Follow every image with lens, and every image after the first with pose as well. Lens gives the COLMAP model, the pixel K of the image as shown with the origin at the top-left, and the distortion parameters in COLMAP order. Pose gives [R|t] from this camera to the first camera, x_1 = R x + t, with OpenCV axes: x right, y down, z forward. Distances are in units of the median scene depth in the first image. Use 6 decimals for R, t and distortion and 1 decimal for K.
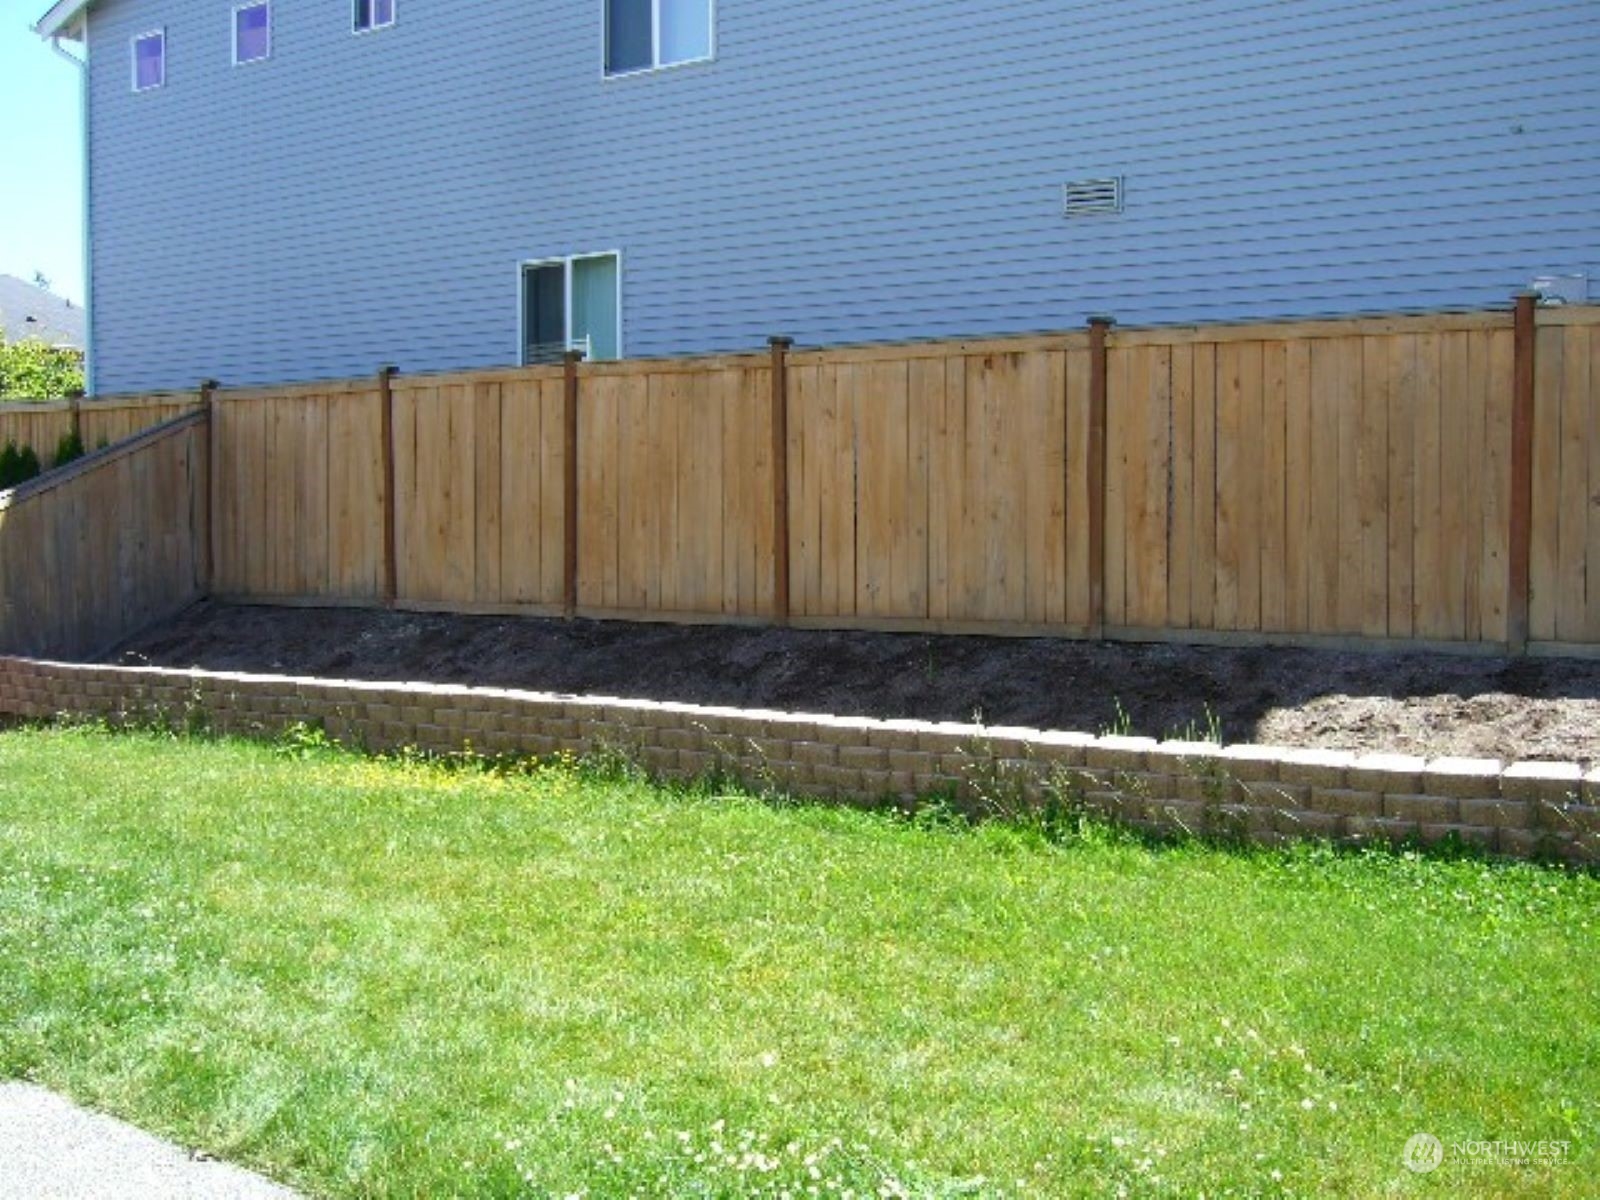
lens RADIAL K [[1708.6, 0, 800.0], [0, 1708.6, 600.0], [0, 0, 1]] dist [-0.082552, -0.007606]
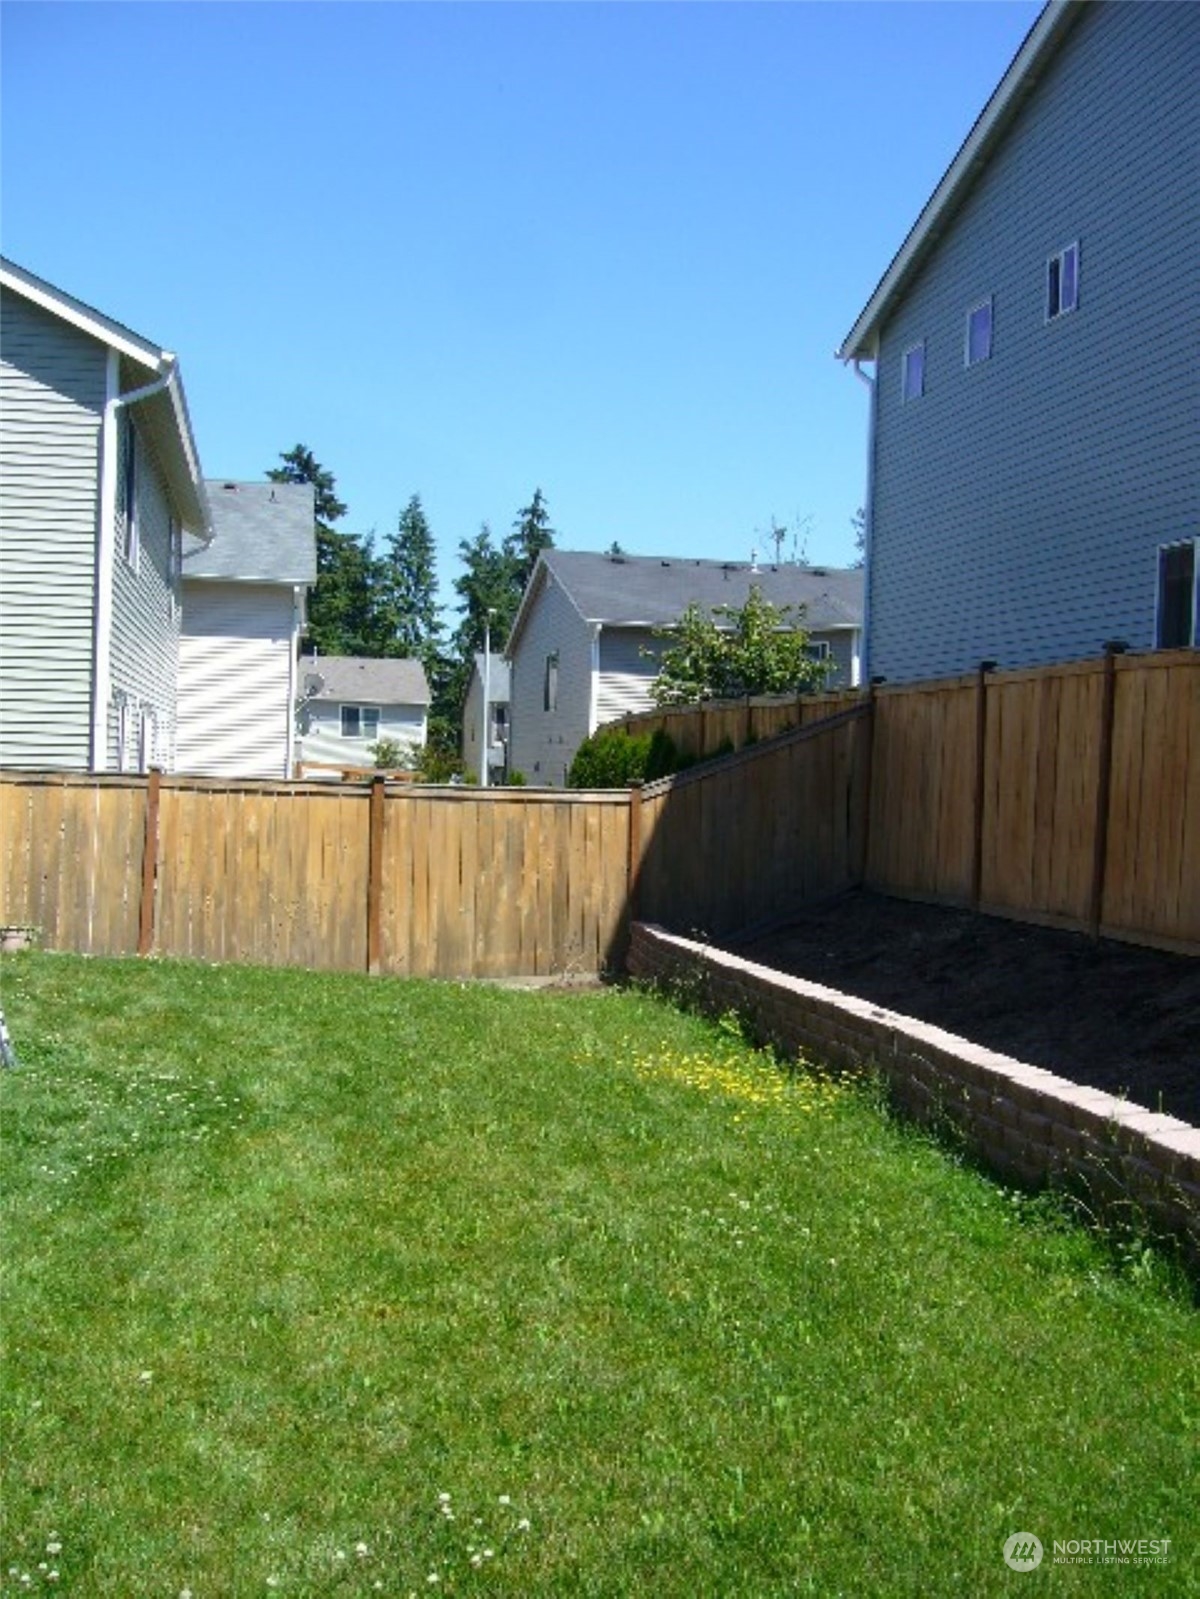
lens RADIAL K [[1707.5, 0, 600.0], [0, 1707.5, 799.5], [0, 0, 1]] dist [-0.082552, -0.007606]
pose [[0.693618, 0.035718, -0.719457, 0.297061], [-0.074570, 0.996964, -0.022397, -0.019795], [0.716473, 0.069185, 0.694175, 0.166714]]
